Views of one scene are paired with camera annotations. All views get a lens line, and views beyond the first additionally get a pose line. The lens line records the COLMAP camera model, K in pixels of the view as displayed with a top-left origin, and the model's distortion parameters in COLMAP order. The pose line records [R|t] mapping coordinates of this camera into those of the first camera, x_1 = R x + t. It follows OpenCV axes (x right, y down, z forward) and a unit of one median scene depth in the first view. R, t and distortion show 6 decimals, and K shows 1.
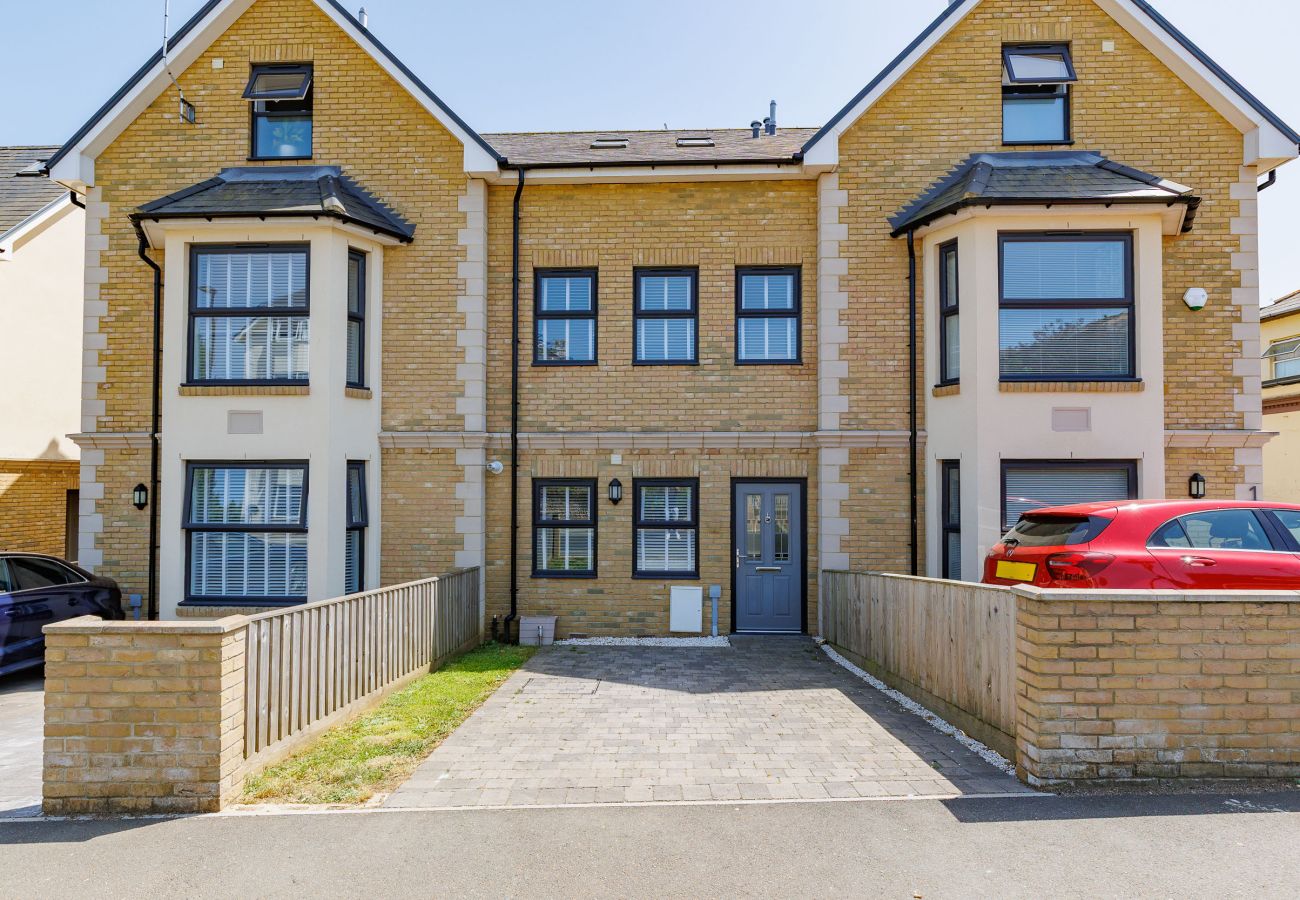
lens RADIAL K [[639.0, 0, 651.6], [0, 639.0, 420.9], [0, 0, 1]] dist [0.001480, 0.000297]
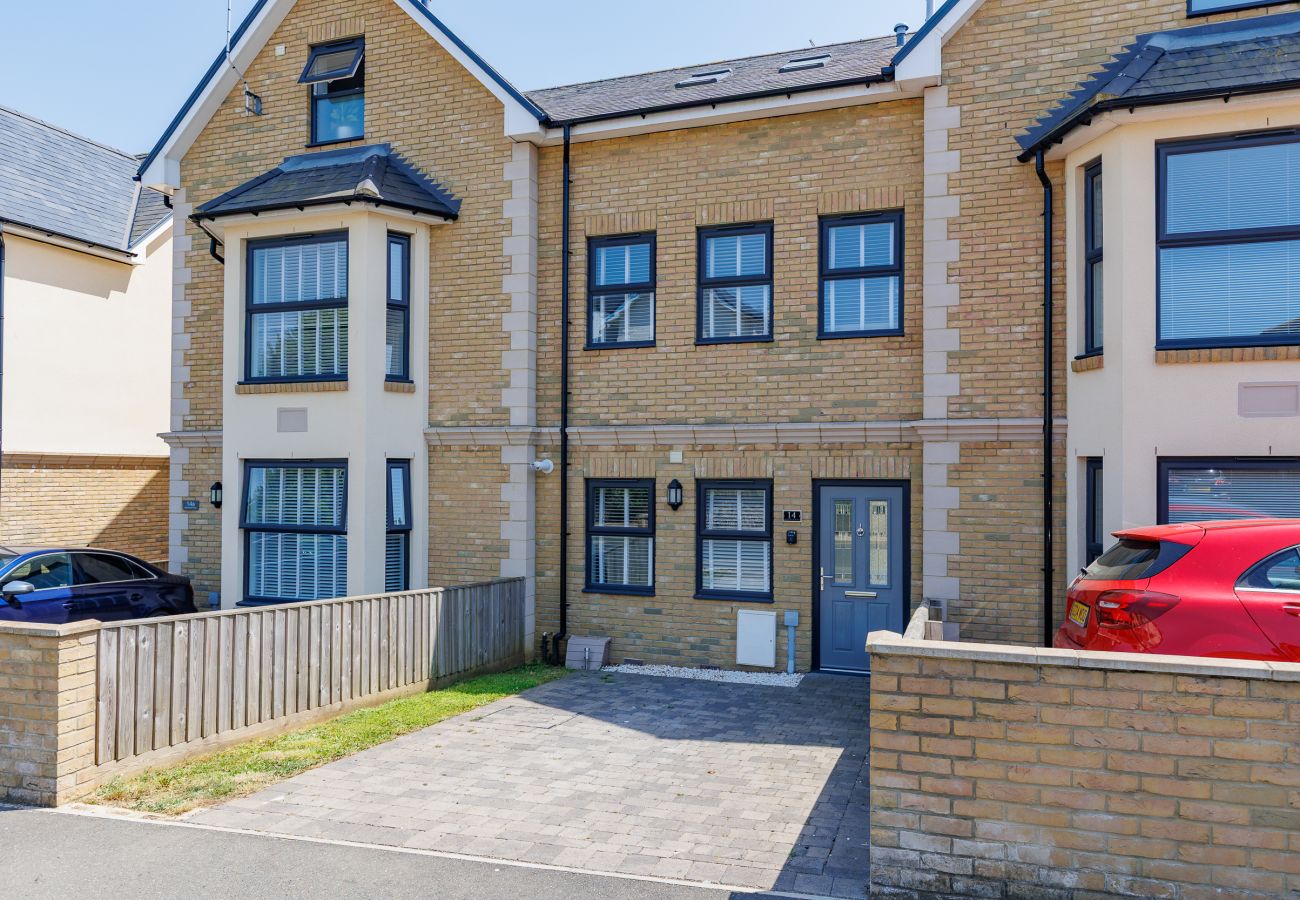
lens RADIAL K [[770.2, 0, 690.3], [0, 770.2, 409.7], [0, 0, 1]] dist [0.006539, -0.000735]
pose [[0.967558, -0.017415, -0.252047, 0.223099], [0.019454, 0.999795, 0.005598, -0.007703], [0.251898, -0.010320, 0.967699, 0.017198]]
